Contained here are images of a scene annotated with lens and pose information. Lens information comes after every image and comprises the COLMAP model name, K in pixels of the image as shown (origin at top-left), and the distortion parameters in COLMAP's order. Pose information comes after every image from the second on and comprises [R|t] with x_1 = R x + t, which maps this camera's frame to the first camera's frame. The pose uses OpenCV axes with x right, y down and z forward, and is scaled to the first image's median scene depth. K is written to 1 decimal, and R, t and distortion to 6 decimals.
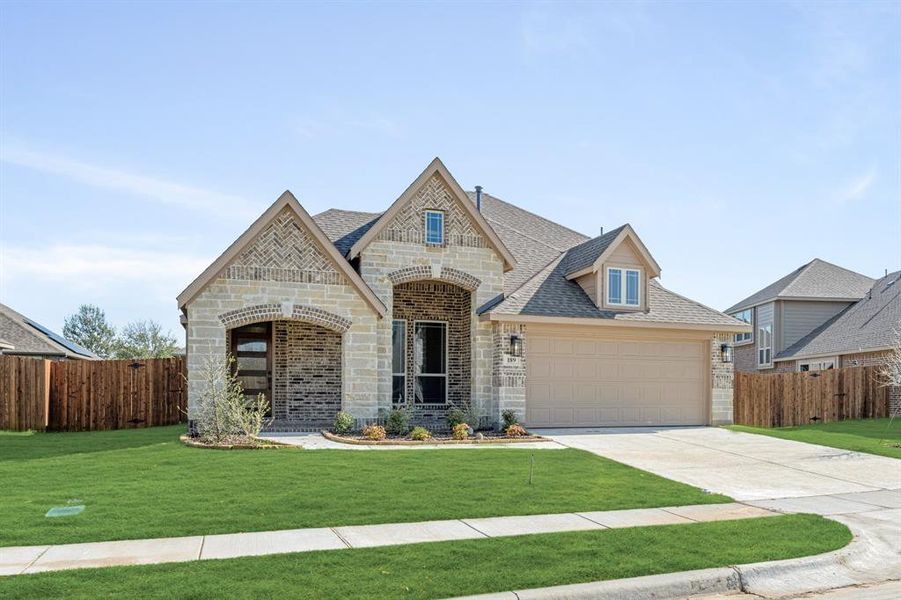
lens RADIAL K [[369.6, 0, 439.0], [0, 369.6, 297.3], [0, 0, 1]] dist [-0.000363, 0.000013]
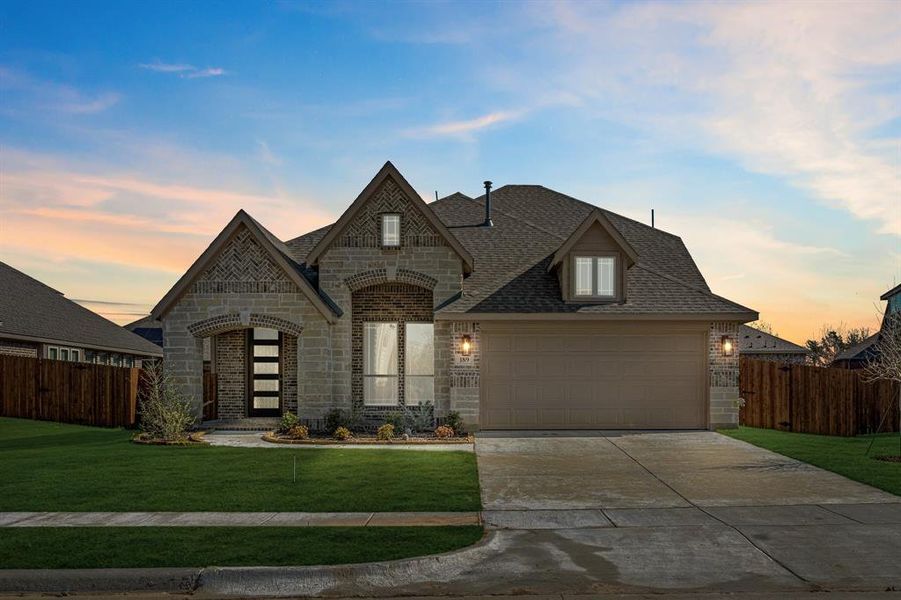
lens RADIAL K [[369.6, 0, 439.0], [0, 369.6, 297.3], [0, 0, 1]] dist [-0.000363, 0.000013]
pose [[0.980570, -0.055495, -0.188157, 0.323246], [0.054777, 0.998458, -0.009019, 0.011126], [0.188368, -0.001462, 0.982097, 0.030839]]
